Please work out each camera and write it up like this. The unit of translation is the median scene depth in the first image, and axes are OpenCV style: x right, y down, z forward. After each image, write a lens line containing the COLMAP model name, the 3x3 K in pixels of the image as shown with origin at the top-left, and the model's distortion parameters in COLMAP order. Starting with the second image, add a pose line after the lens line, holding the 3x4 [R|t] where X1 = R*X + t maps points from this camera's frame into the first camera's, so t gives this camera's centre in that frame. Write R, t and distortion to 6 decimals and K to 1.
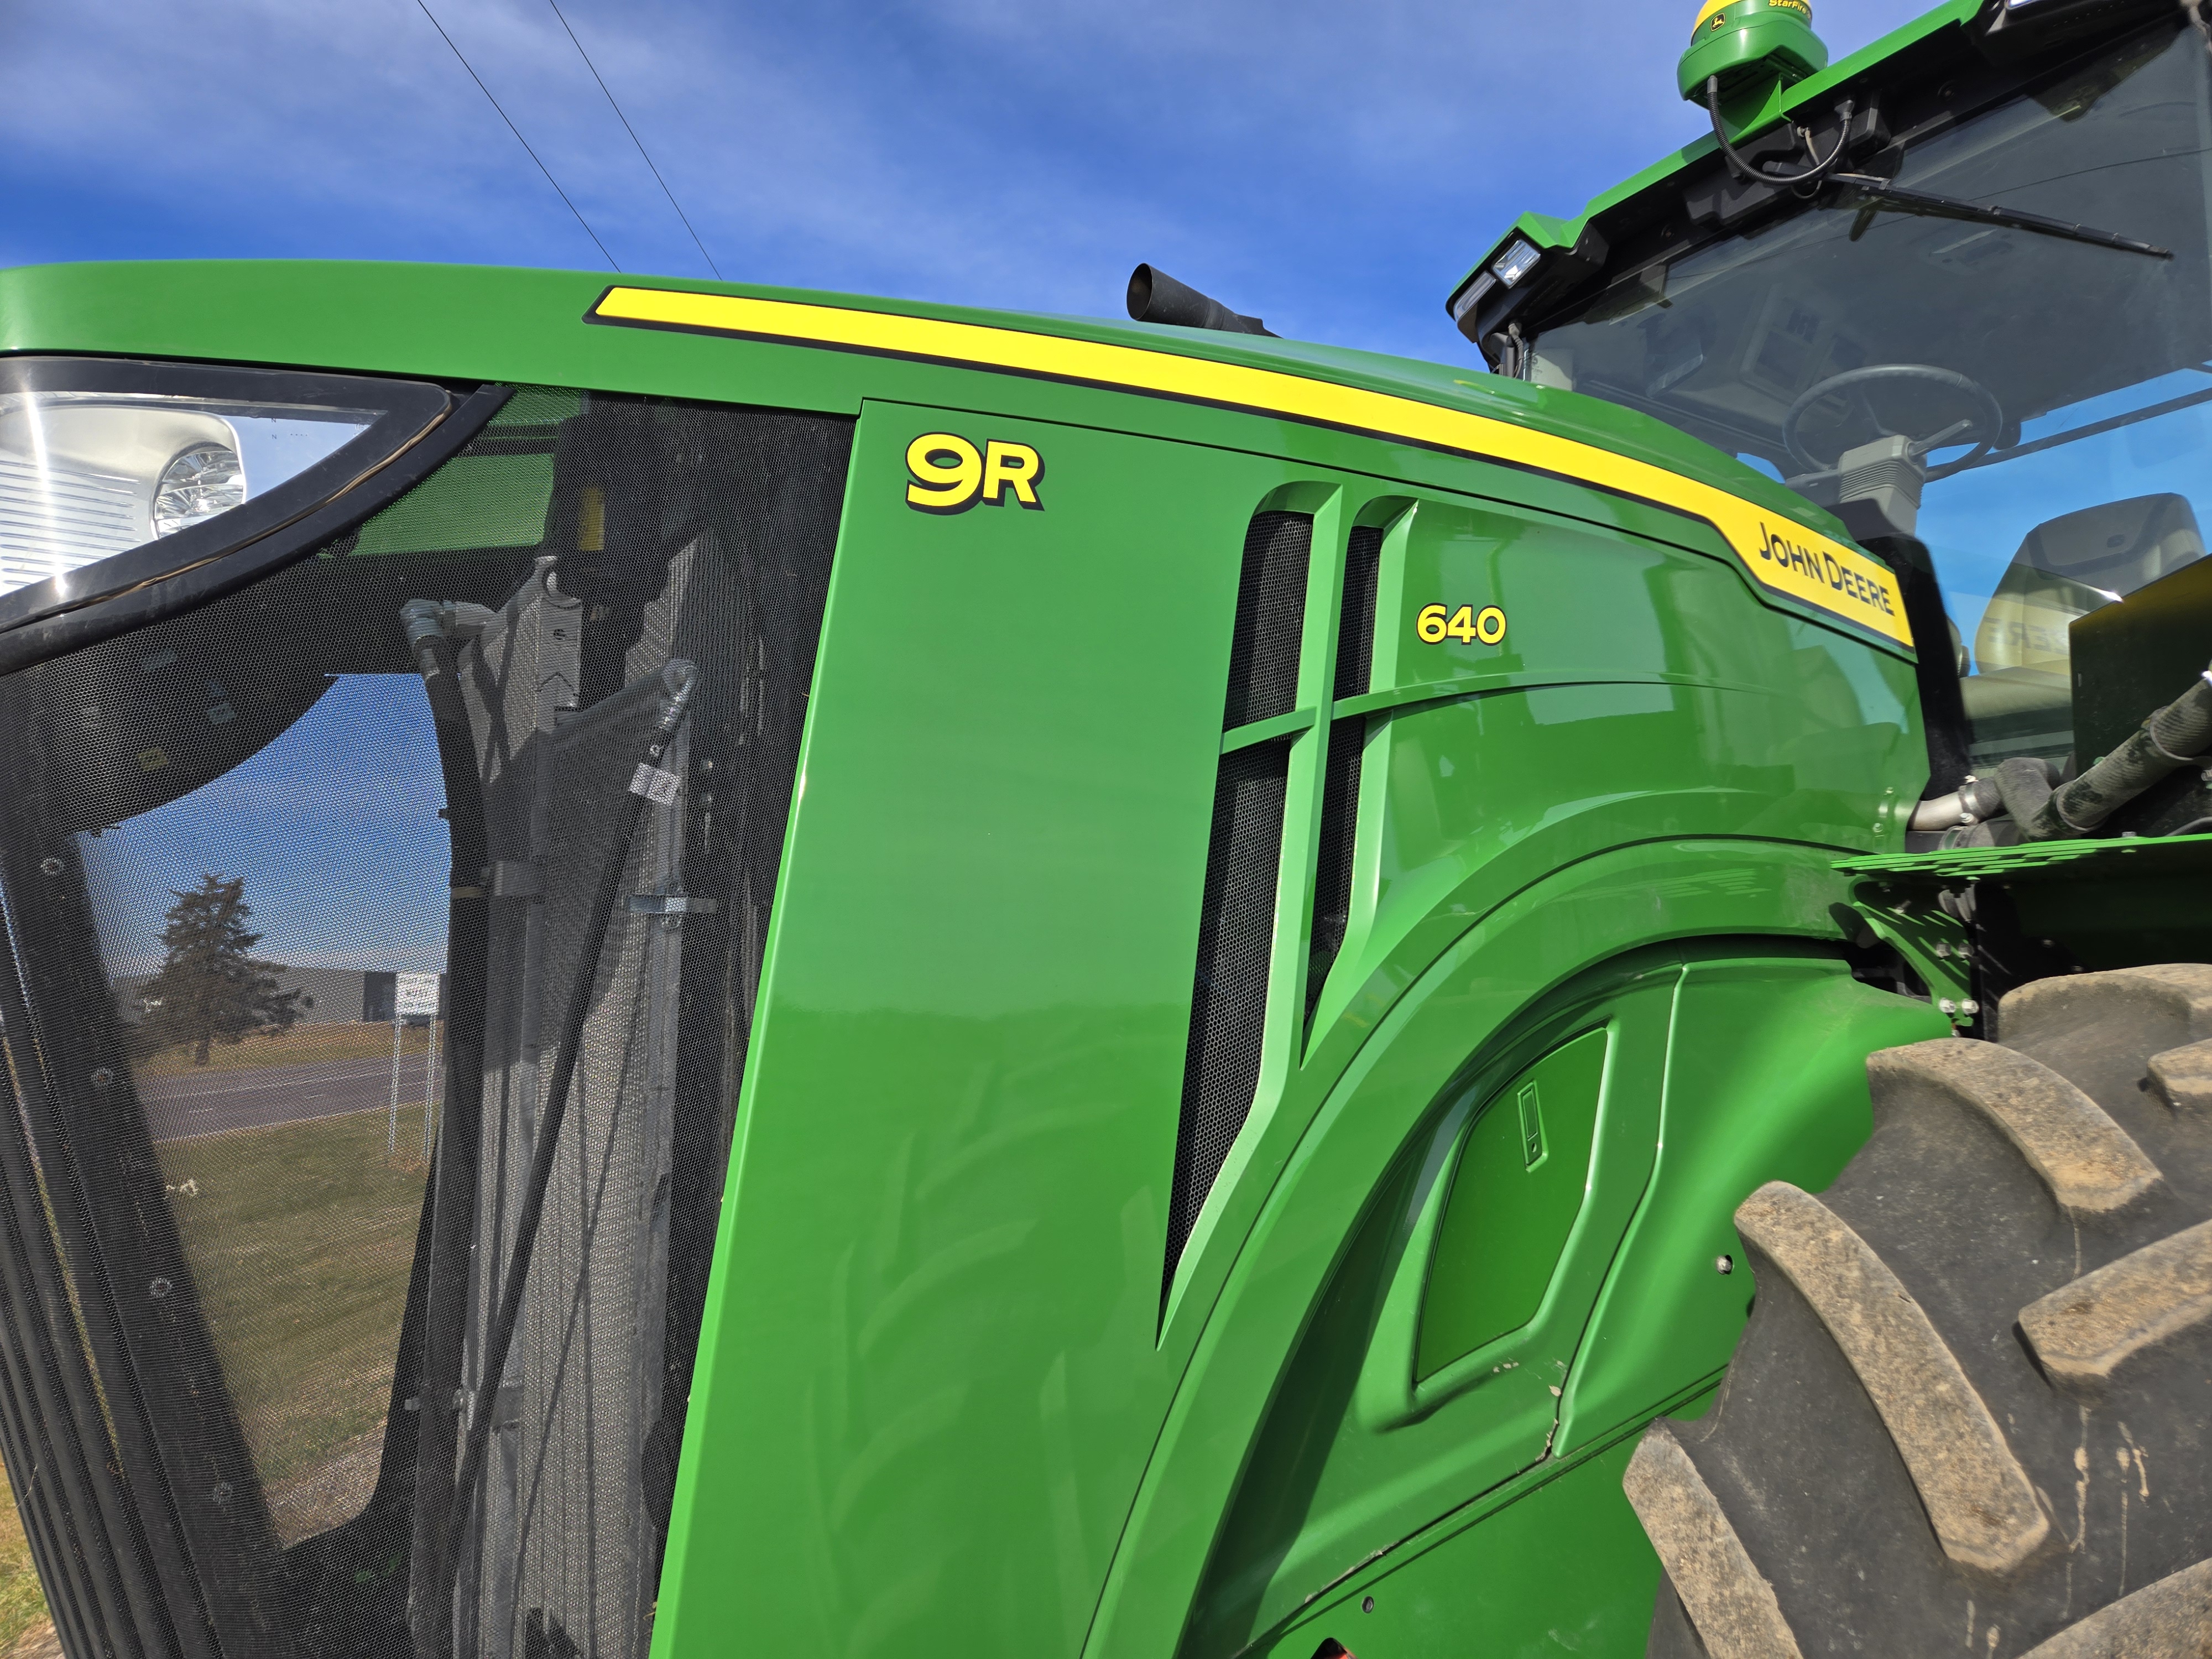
lens RADIAL K [[1447.1, 0, 1105.4], [0, 1447.1, 840.5], [0, 0, 1]] dist [0.071641, -0.044472]
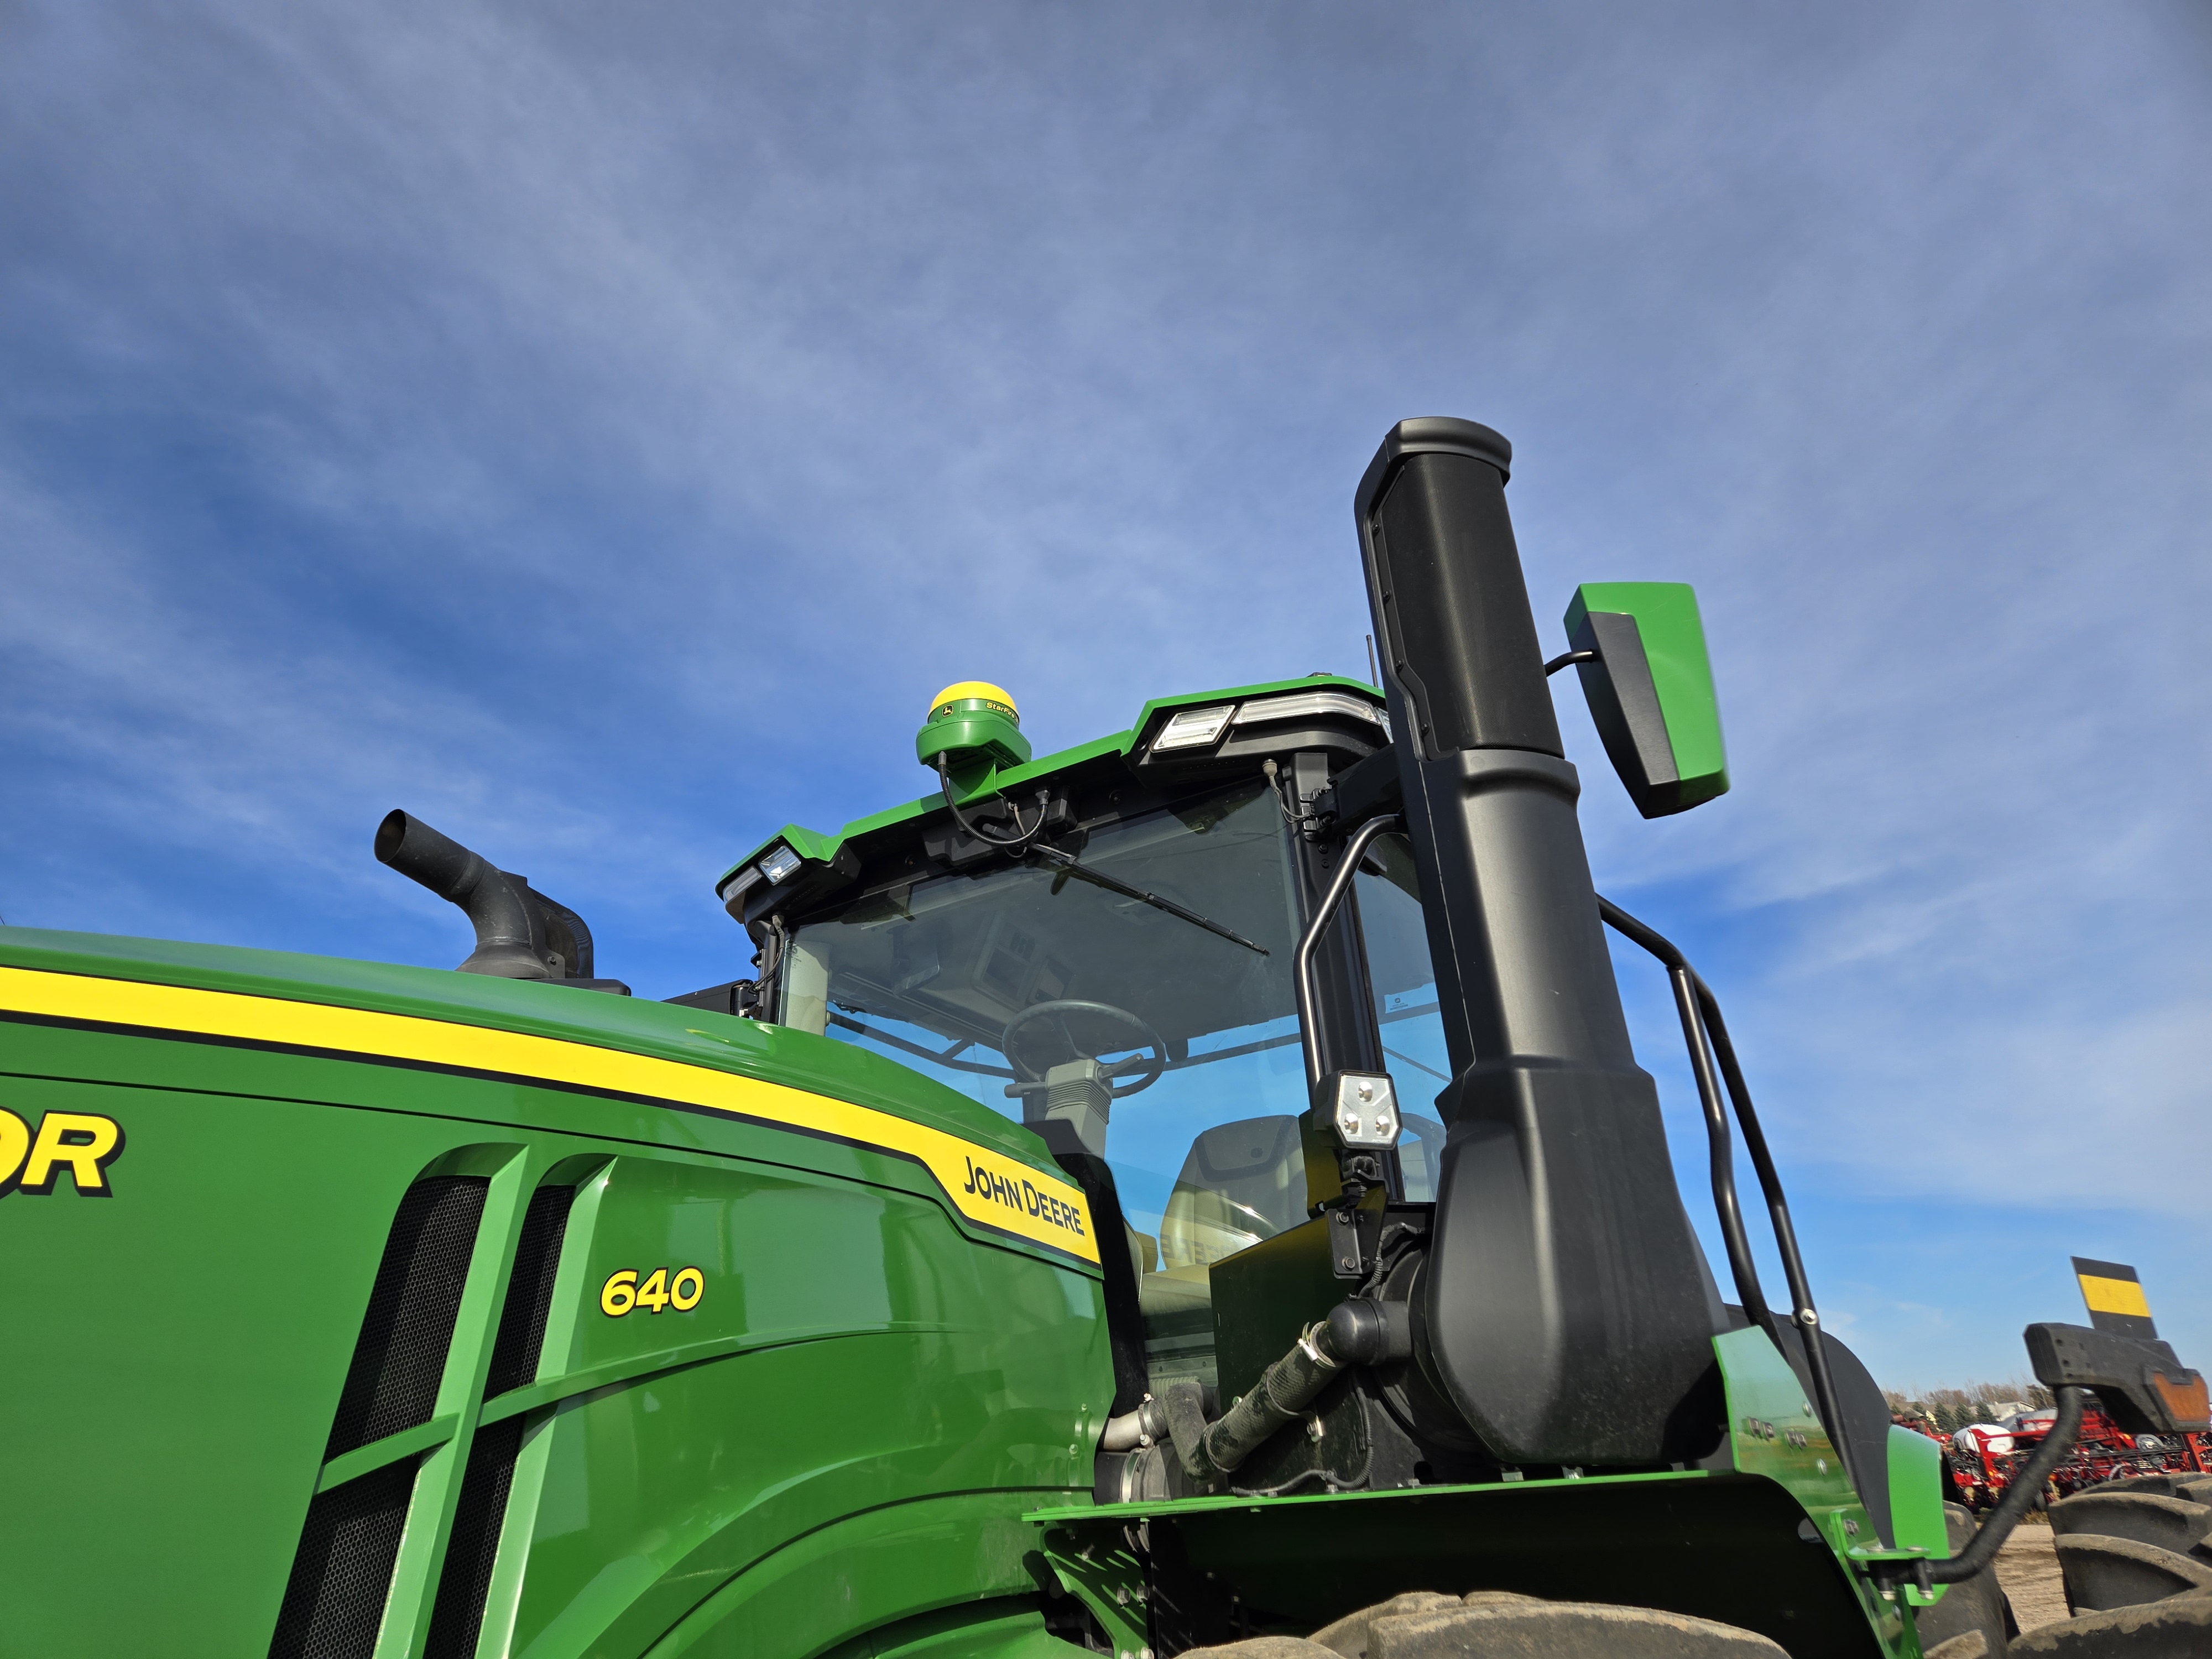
lens RADIAL K [[1443.8, 0, 1078.0], [0, 1443.8, 836.2], [0, 0, 1]] dist [0.088005, -0.071478]
pose [[0.897095, 0.140117, 0.419032, 0.037464], [0.010774, 0.941165, -0.337777, -0.071830], [-0.441706, 0.307532, 0.842804, -0.004954]]
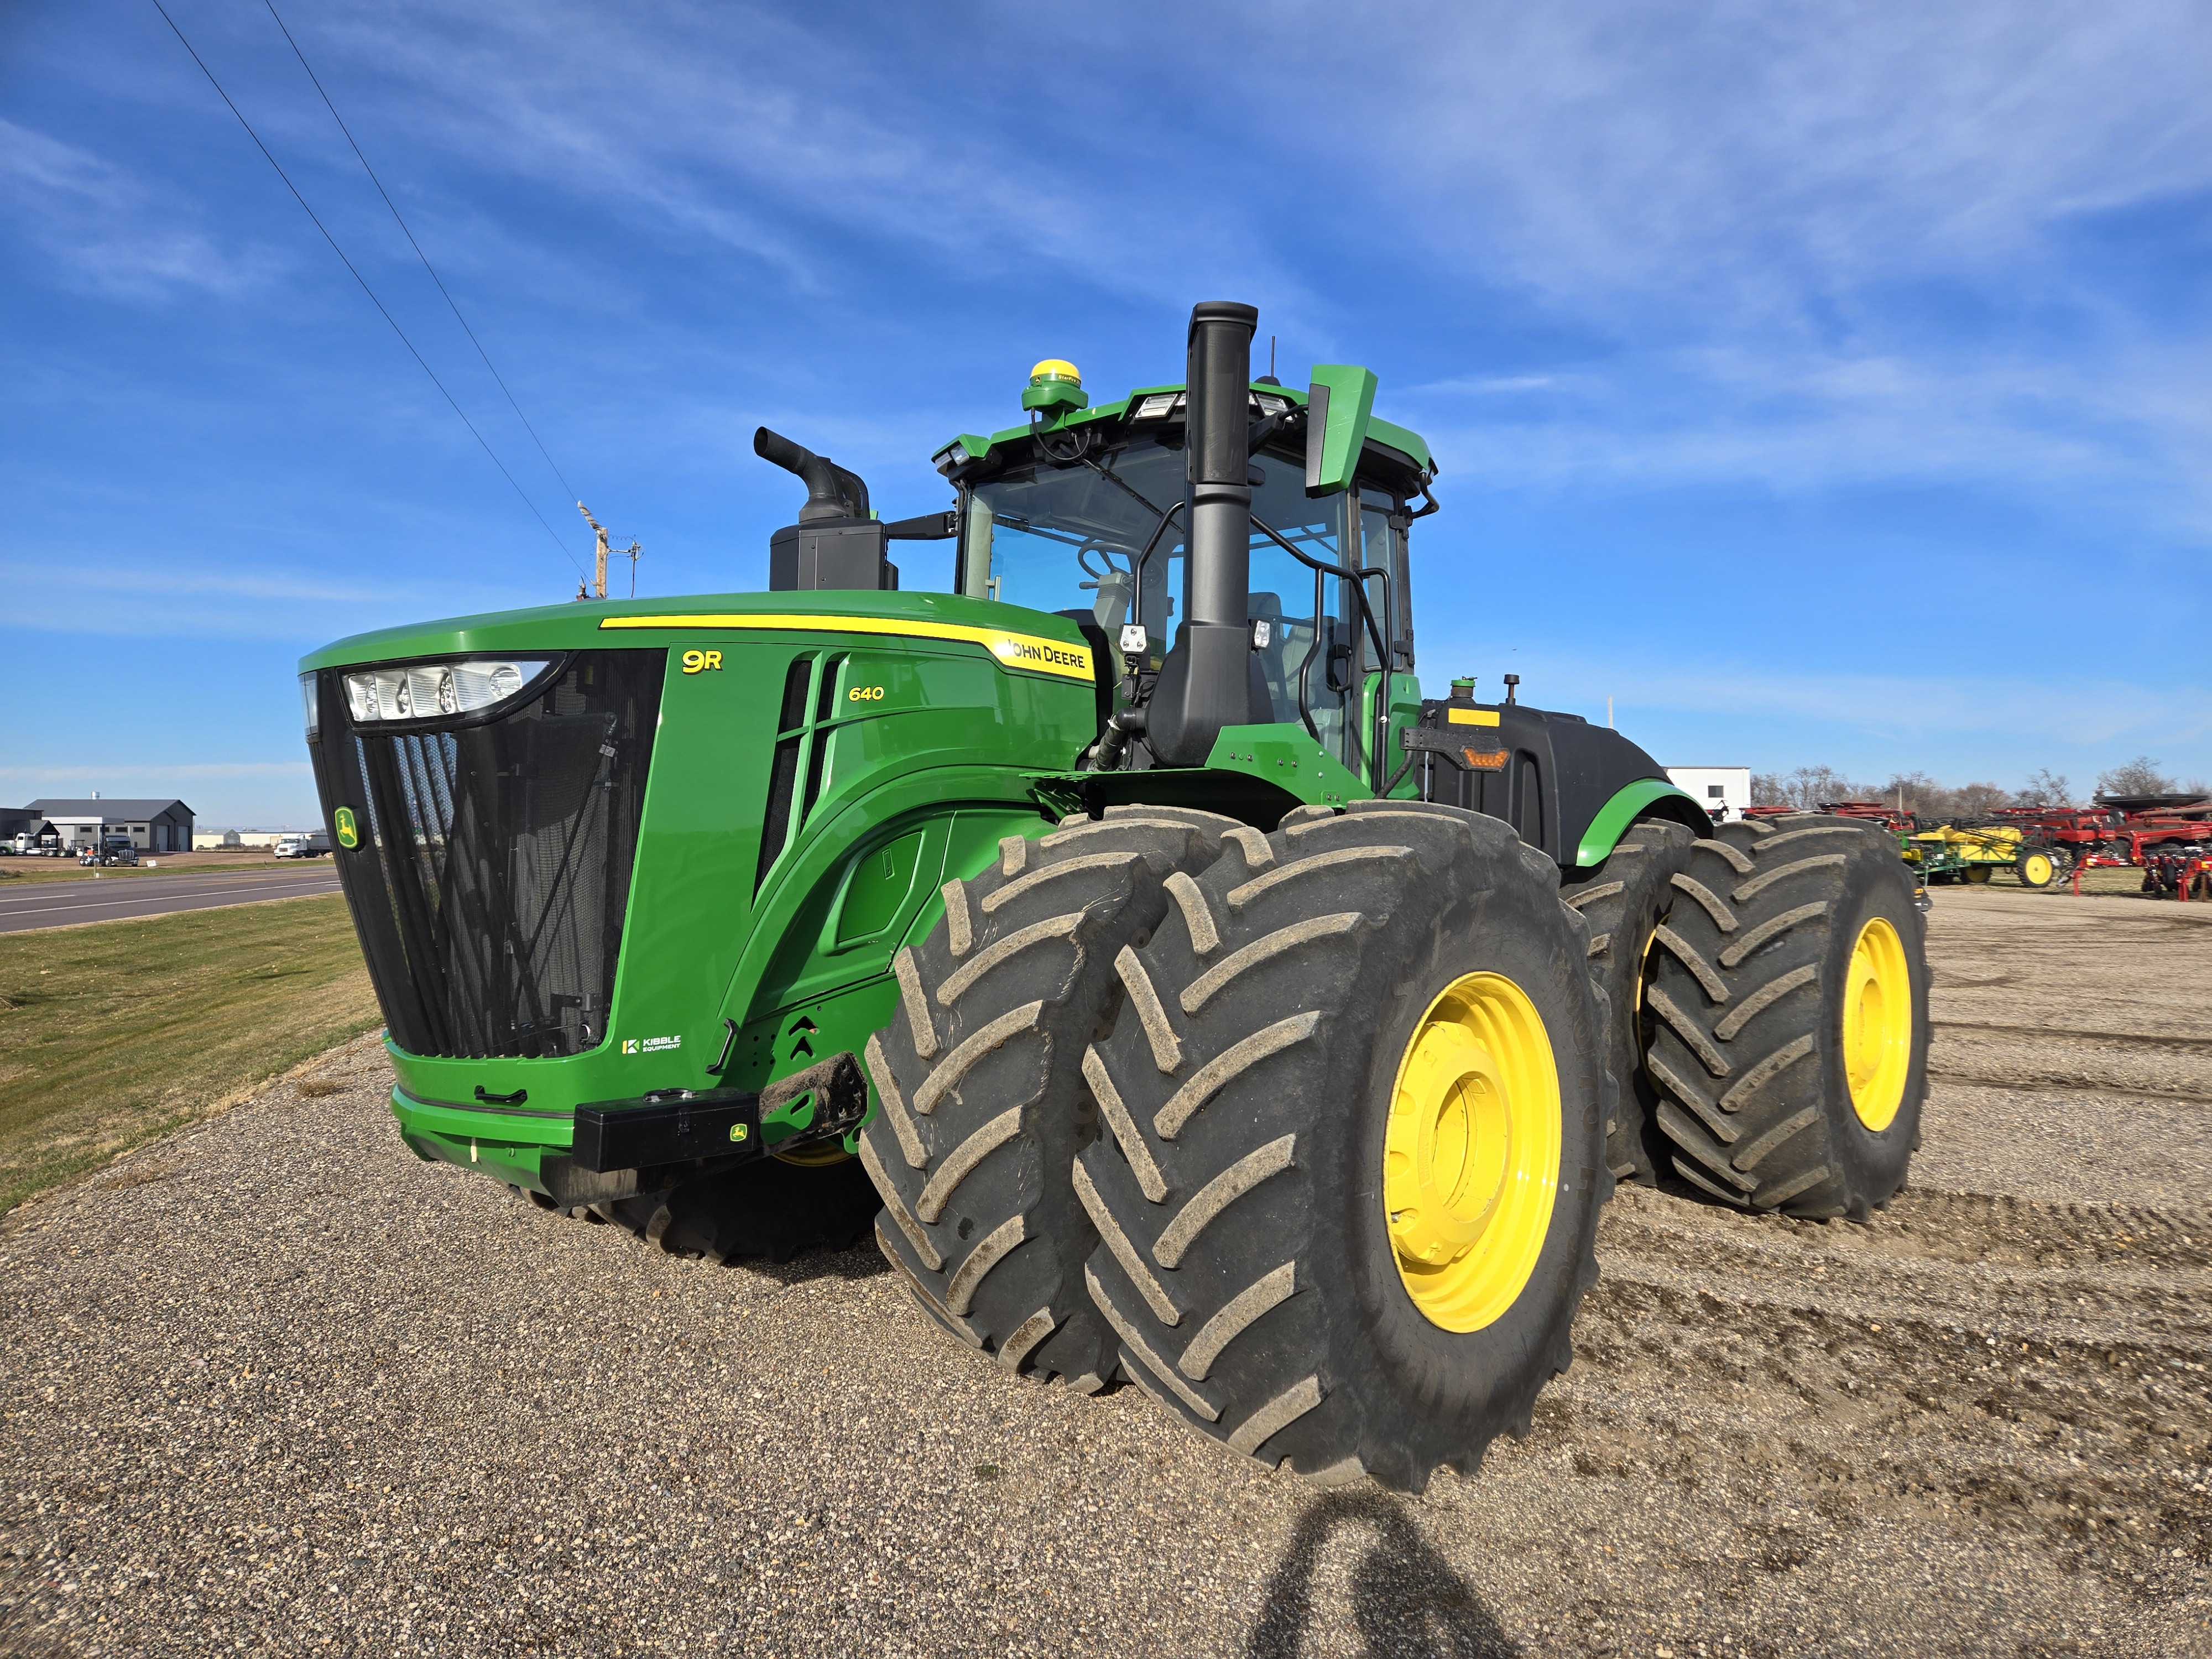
lens RADIAL K [[1470.8, 0, 1145.8], [0, 1470.8, 801.7], [0, 0, 1]] dist [0.073058, -0.001734]
pose [[0.960962, 0.025858, 0.275468, -0.020748], [-0.046682, 0.996502, 0.069309, -0.114568], [-0.272712, -0.079463, 0.958808, -1.432740]]
